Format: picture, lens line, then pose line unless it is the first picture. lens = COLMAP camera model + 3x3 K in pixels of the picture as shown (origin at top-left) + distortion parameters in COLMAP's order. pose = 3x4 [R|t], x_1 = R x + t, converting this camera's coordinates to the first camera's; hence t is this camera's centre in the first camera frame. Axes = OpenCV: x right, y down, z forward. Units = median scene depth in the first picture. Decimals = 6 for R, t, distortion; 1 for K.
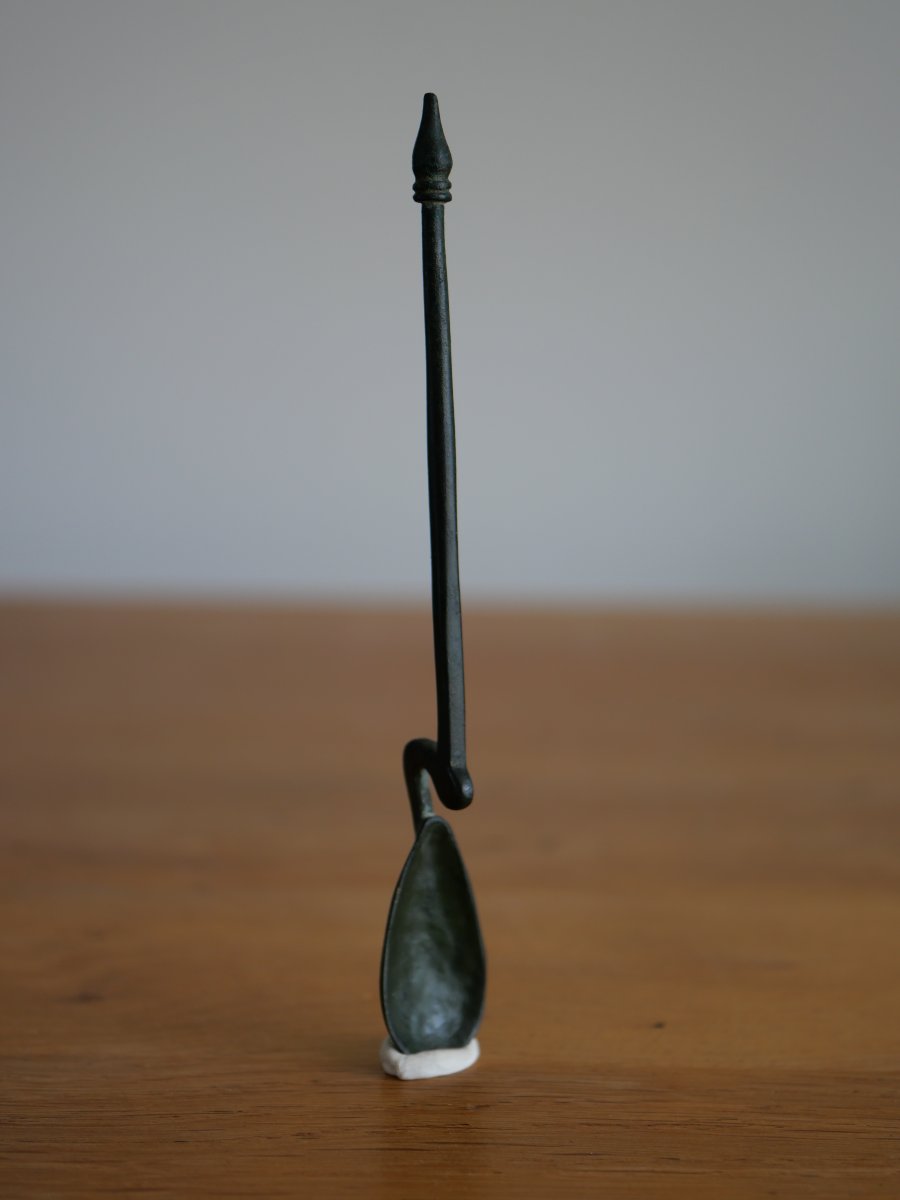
lens RADIAL K [[2056.2, 0, 450.0], [0, 2056.2, 600.0], [0, 0, 1]] dist [0.007443, 0.020075]
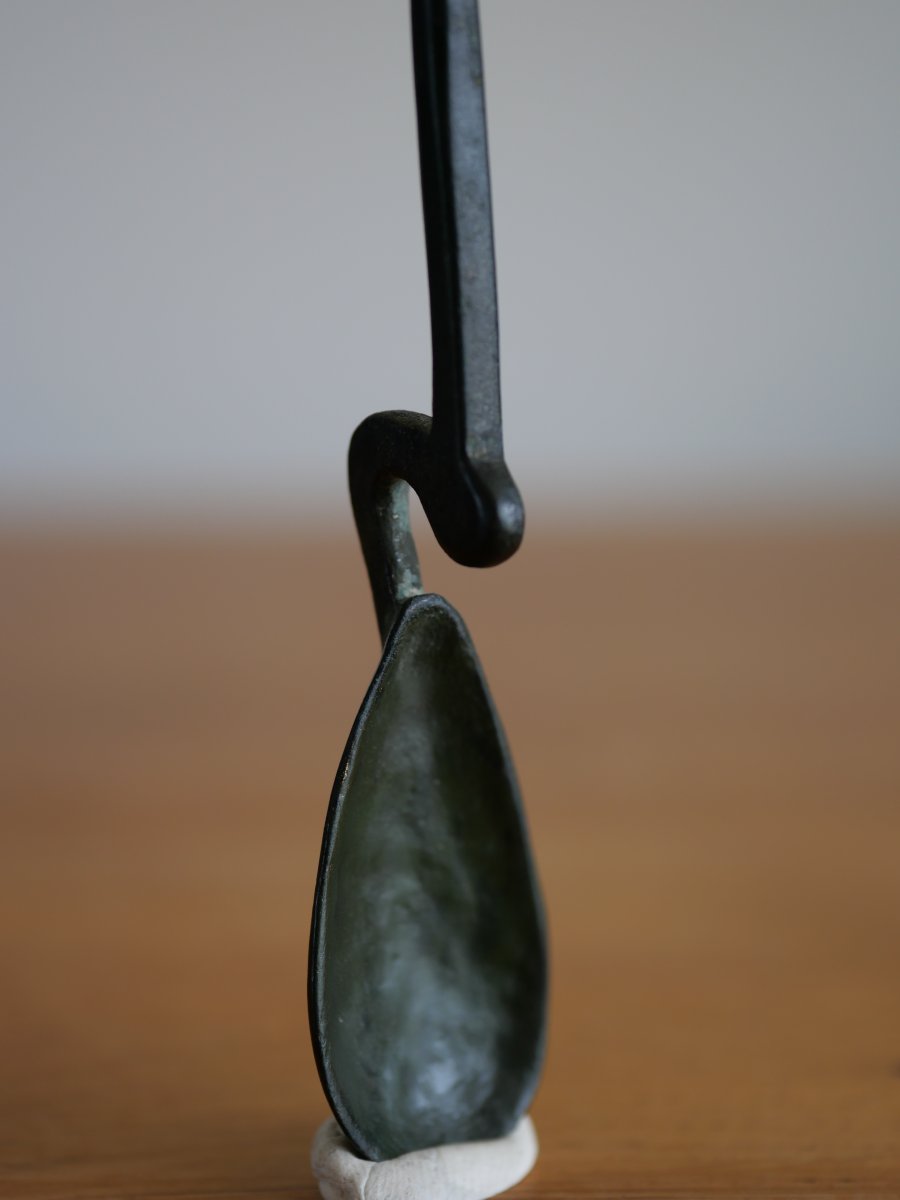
lens RADIAL K [[2056.2, 0, 450.0], [0, 2056.2, 600.0], [0, 0, 1]] dist [0.007443, 0.020075]
pose [[0.998408, -0.026579, 0.049742, -0.023577], [0.027732, 0.999359, -0.022627, 0.114991], [-0.049109, 0.023971, 0.998506, 0.570622]]
